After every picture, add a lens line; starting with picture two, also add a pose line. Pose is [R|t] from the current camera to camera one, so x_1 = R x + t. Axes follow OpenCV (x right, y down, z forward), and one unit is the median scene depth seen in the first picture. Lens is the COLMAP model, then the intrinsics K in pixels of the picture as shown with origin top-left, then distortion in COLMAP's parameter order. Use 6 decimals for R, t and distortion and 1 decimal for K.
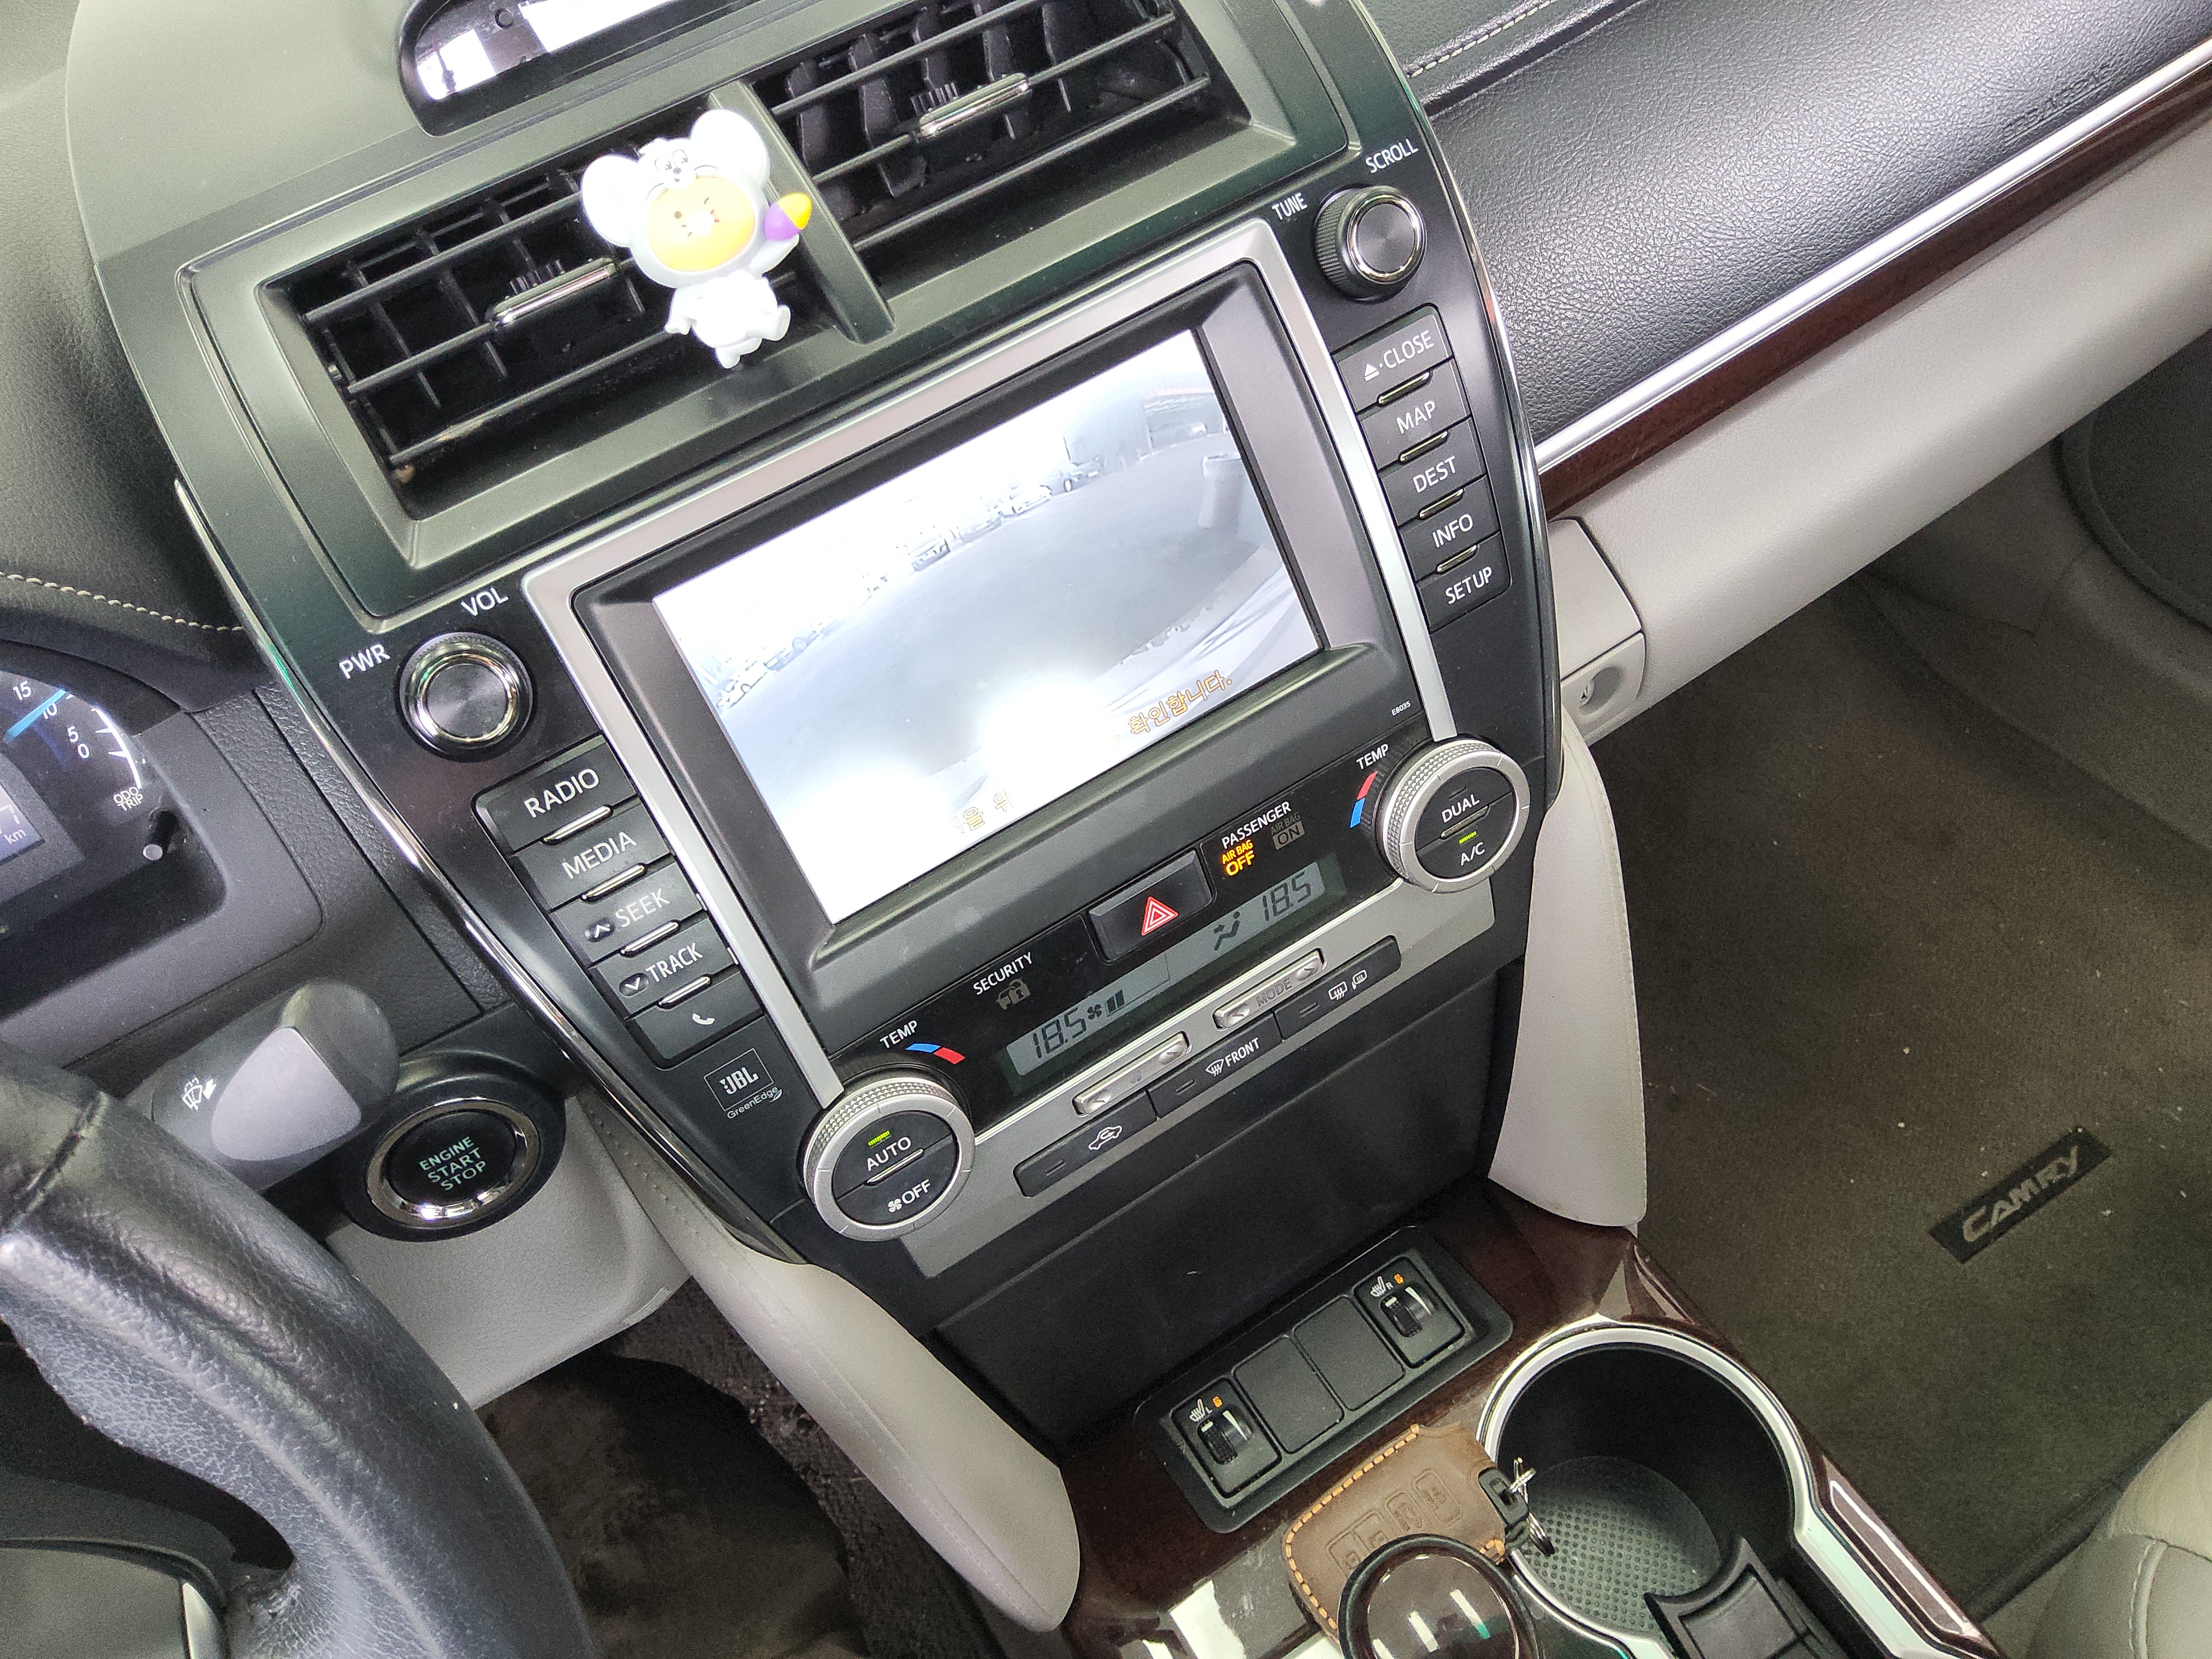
lens RADIAL K [[1601.0, 0, 1106.0], [0, 1601.0, 829.5], [0, 0, 1]] dist [0.008233, 0.000502]
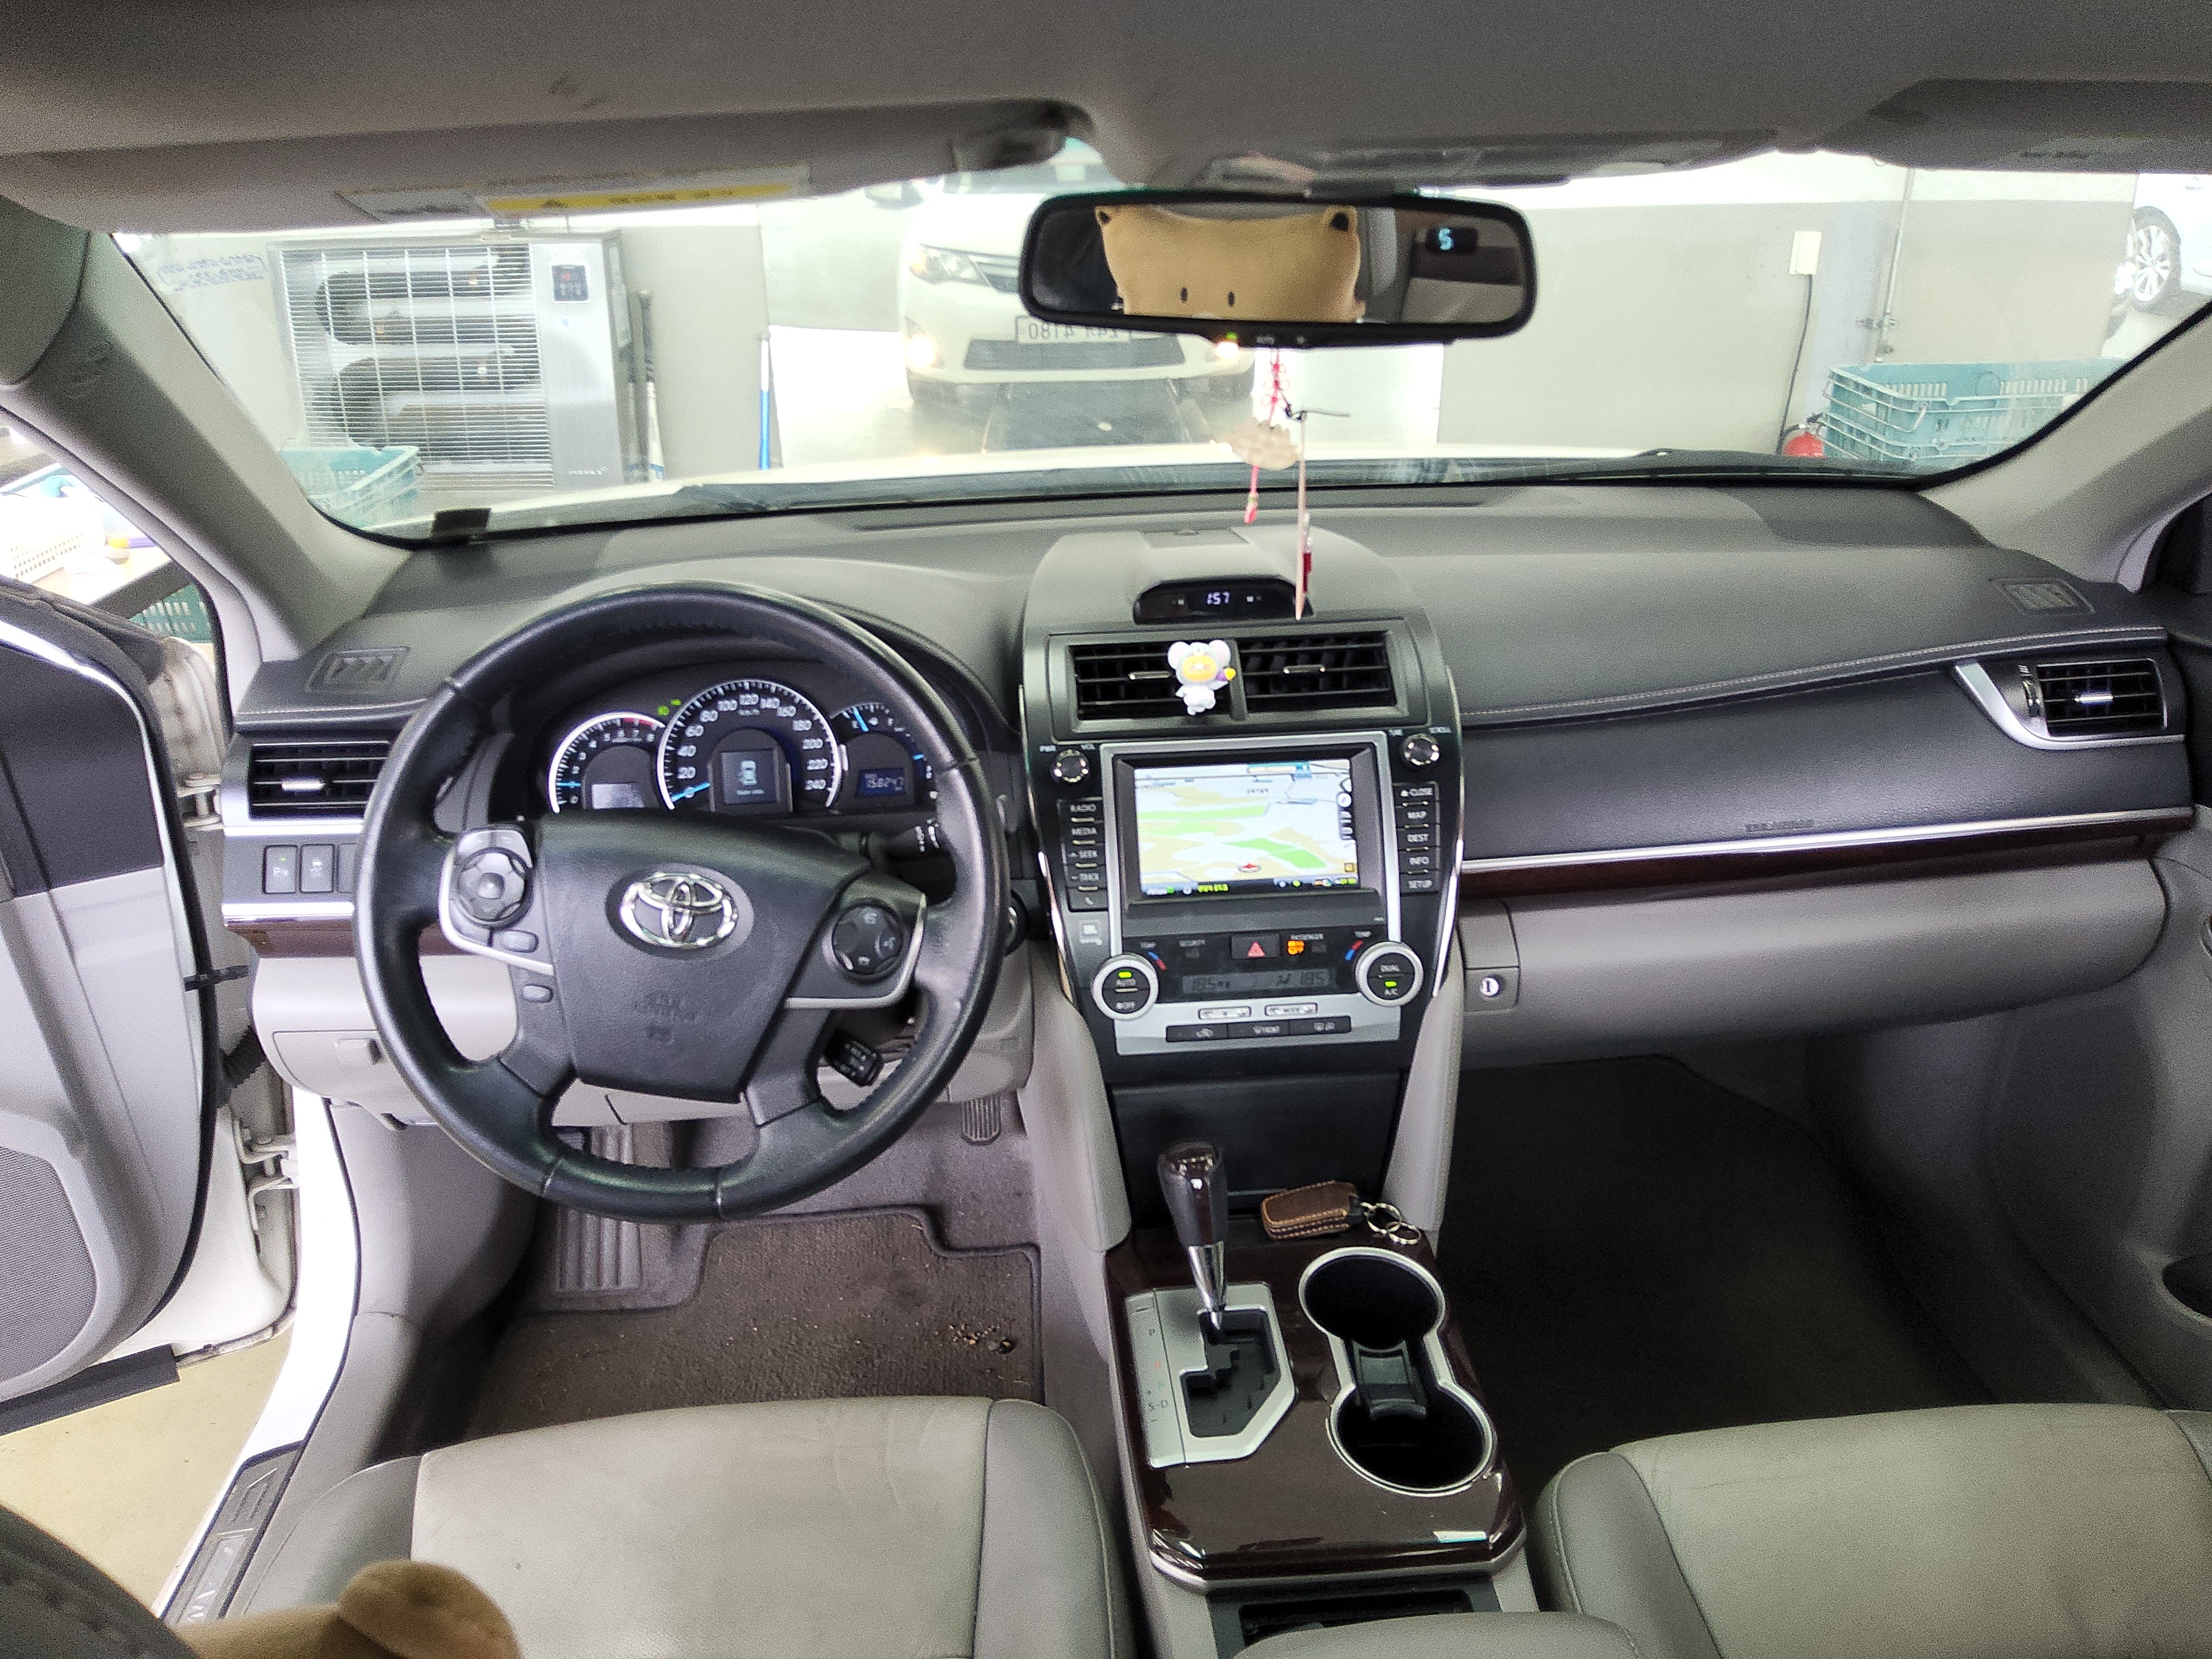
lens RADIAL K [[1601.0, 0, 1106.0], [0, 1601.0, 829.5], [0, 0, 1]] dist [0.008233, 0.000502]
pose [[0.890040, 0.320704, -0.324003, 0.648430], [-0.422615, 0.846950, -0.322602, 0.905342], [0.170954, 0.424058, 0.889353, -1.562858]]
